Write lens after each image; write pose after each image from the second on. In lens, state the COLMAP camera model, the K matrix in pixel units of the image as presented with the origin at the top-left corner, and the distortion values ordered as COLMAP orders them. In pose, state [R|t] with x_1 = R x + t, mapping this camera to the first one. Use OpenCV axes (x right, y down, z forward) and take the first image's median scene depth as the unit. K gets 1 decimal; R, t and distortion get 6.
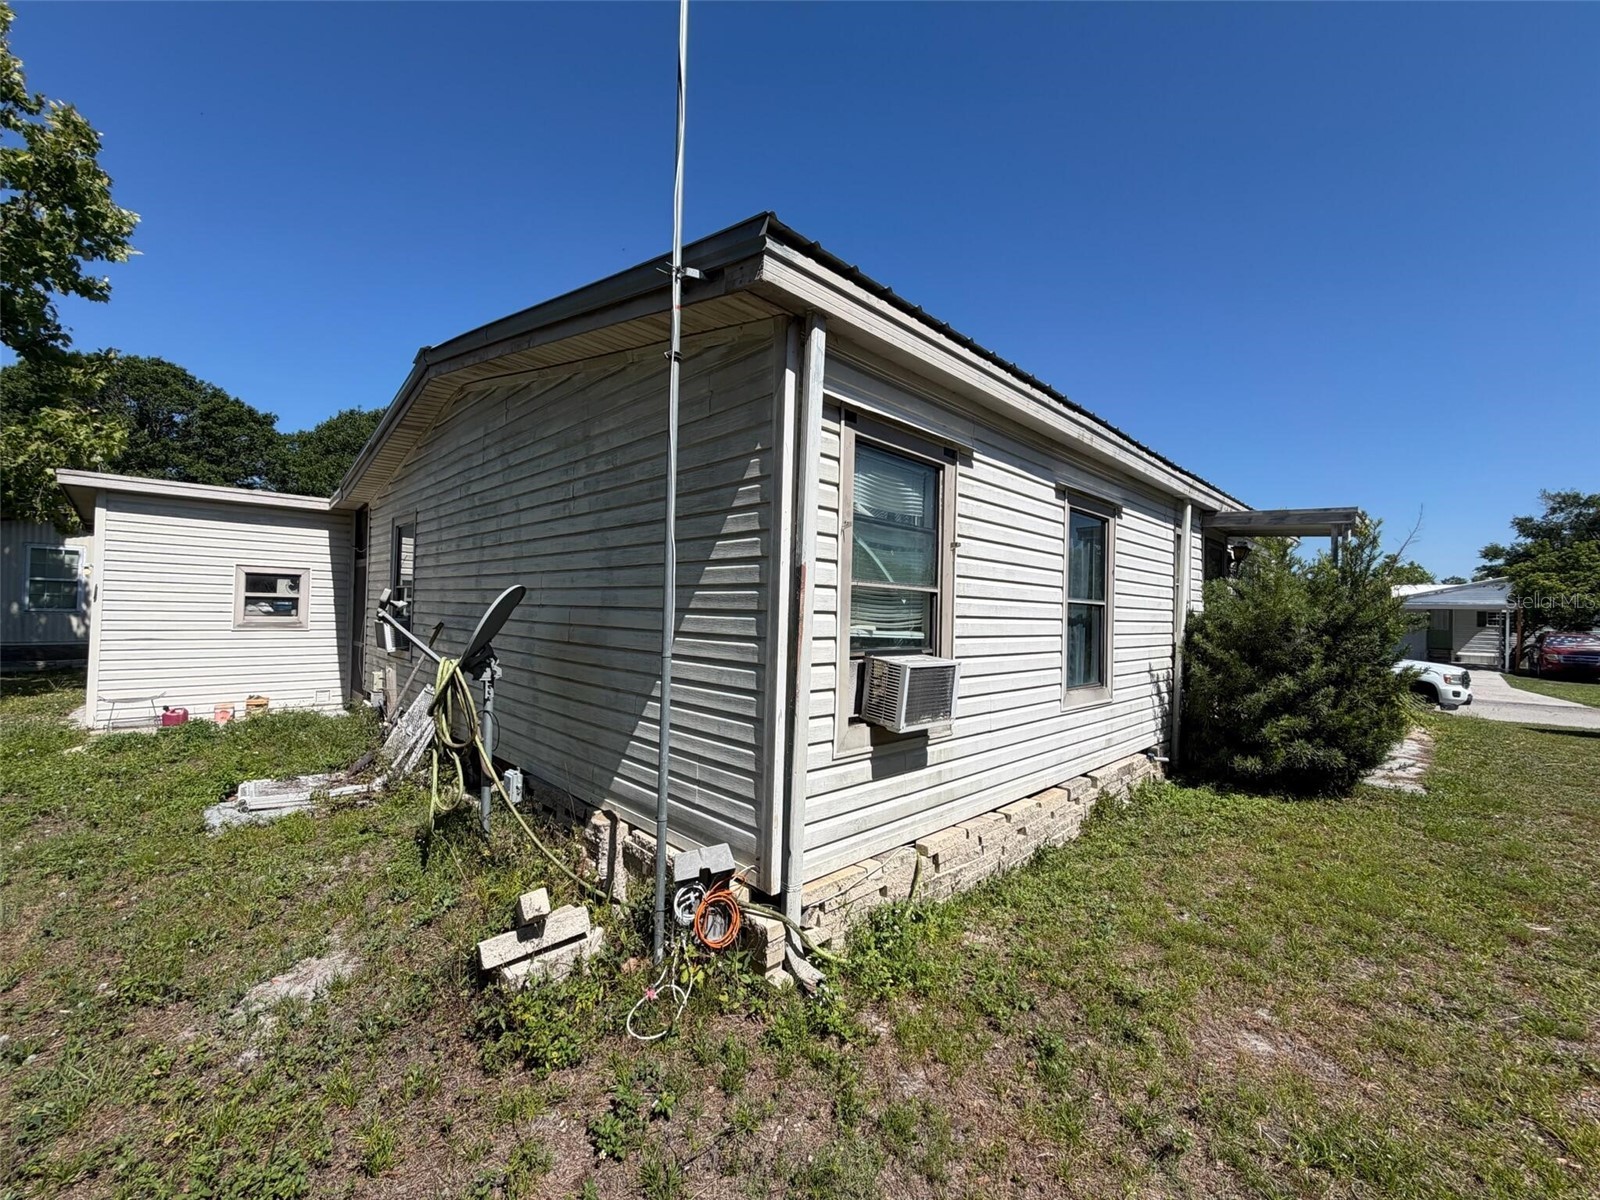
lens RADIAL K [[640.3, 0, 788.1], [0, 640.3, 602.0], [0, 0, 1]] dist [-0.001446, 0.000657]
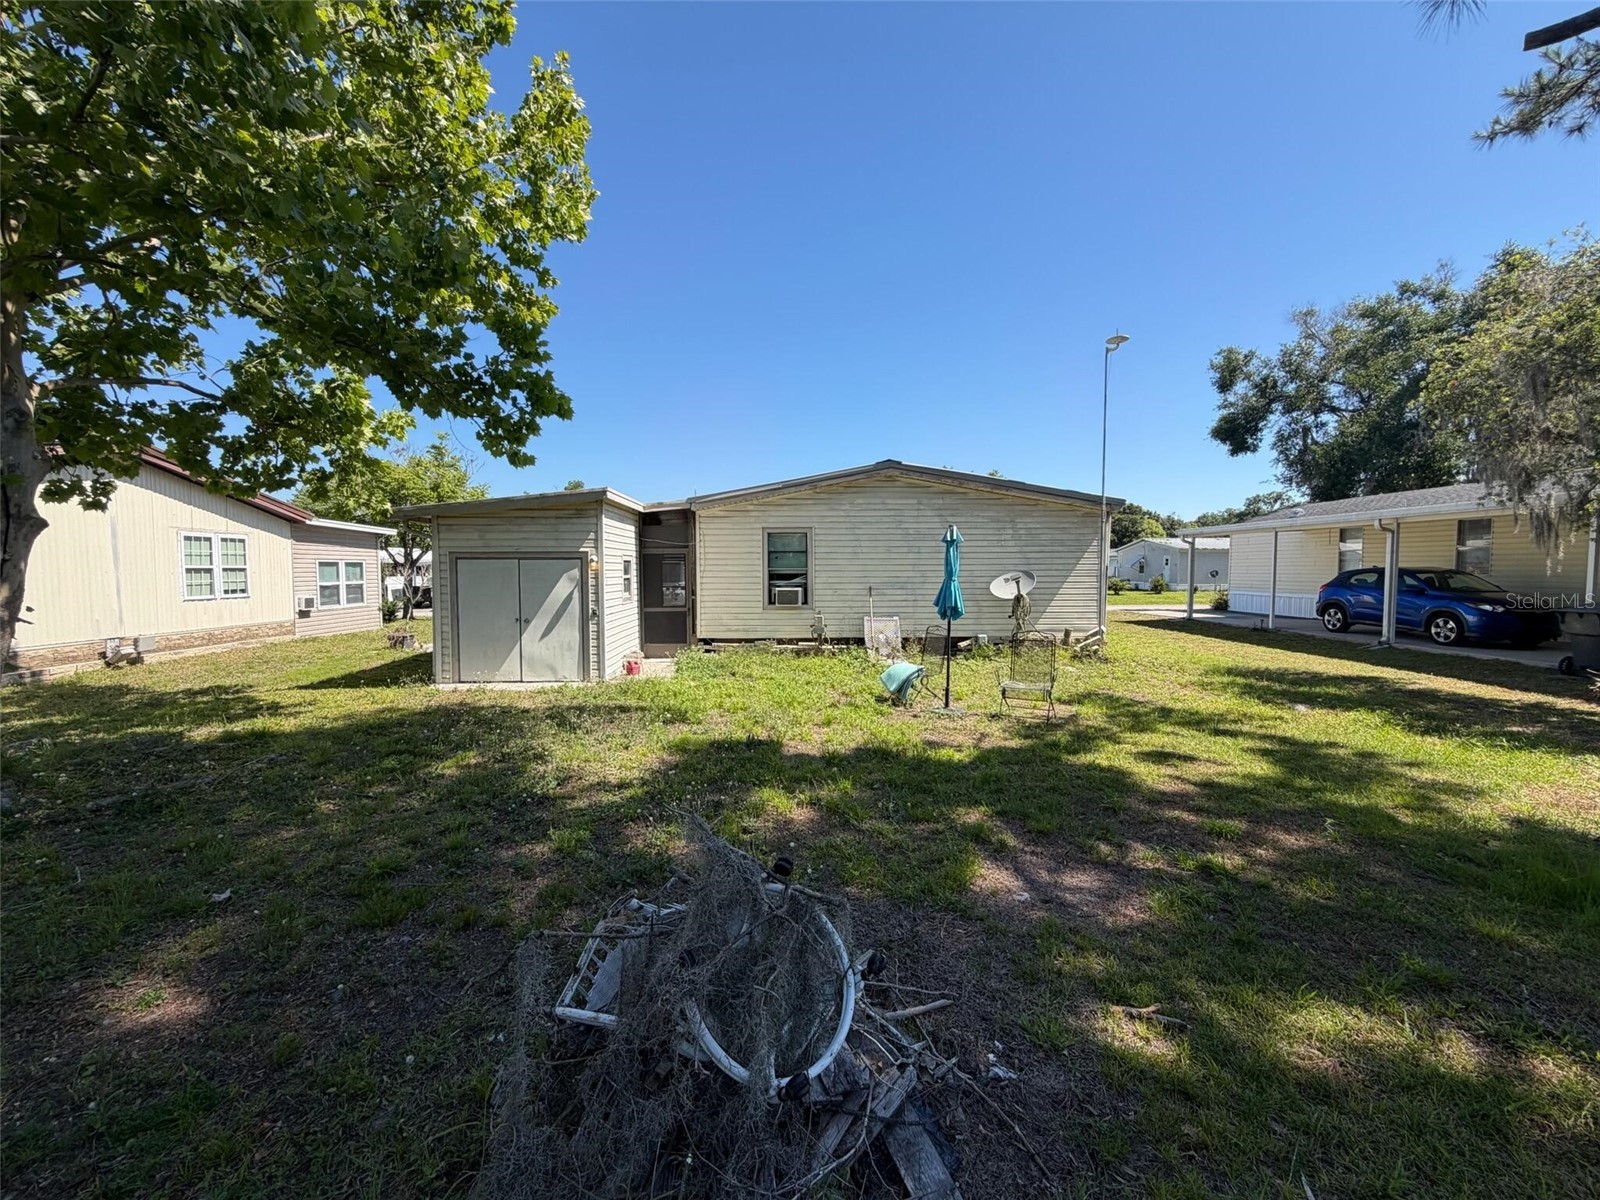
lens RADIAL K [[640.3, 0, 788.1], [0, 640.3, 602.0], [0, 0, 1]] dist [-0.001446, 0.000657]
pose [[0.678968, -0.066401, 0.731159, -1.591863], [0.012438, 0.996799, 0.078976, -0.060651], [-0.734062, -0.044528, 0.677621, -0.151046]]
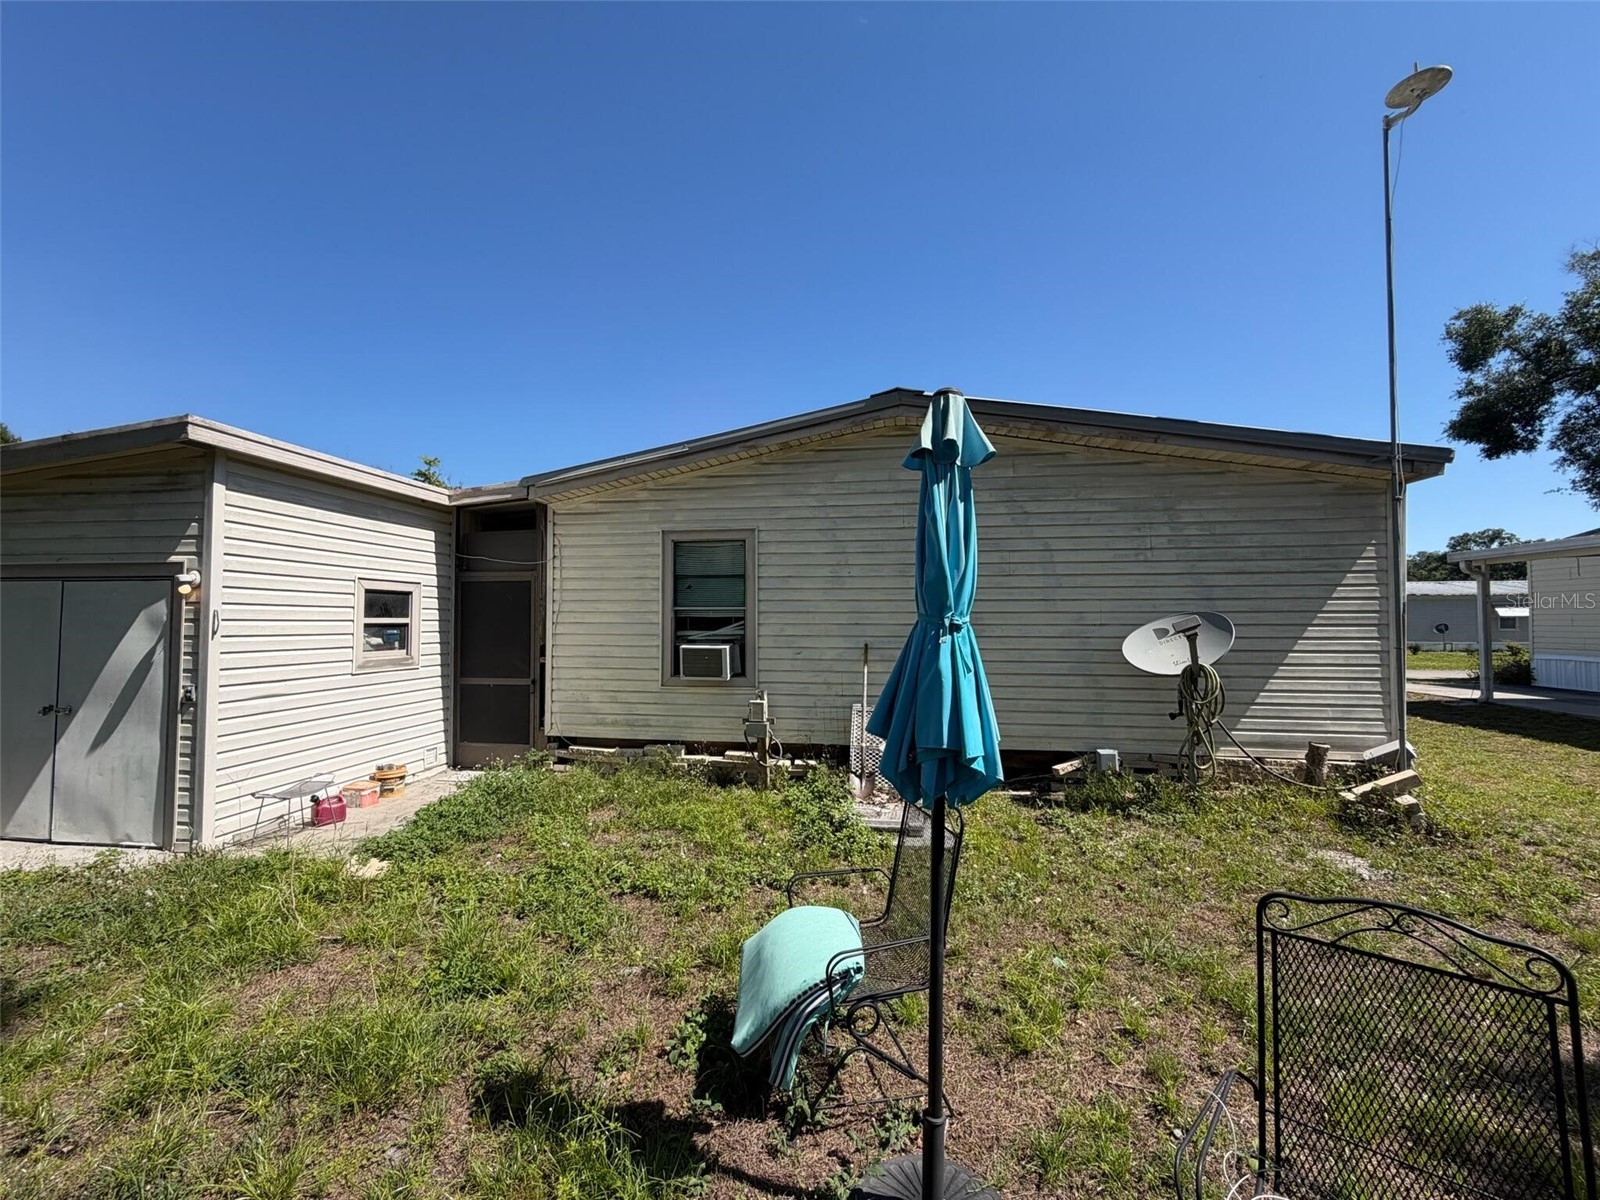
lens RADIAL K [[640.3, 0, 788.1], [0, 640.3, 602.0], [0, 0, 1]] dist [-0.001446, 0.000657]
pose [[0.795021, -0.006755, 0.606545, -0.903541], [0.012586, 0.999906, -0.005361, -0.022514], [-0.606452, 0.011896, 0.795031, 0.175941]]
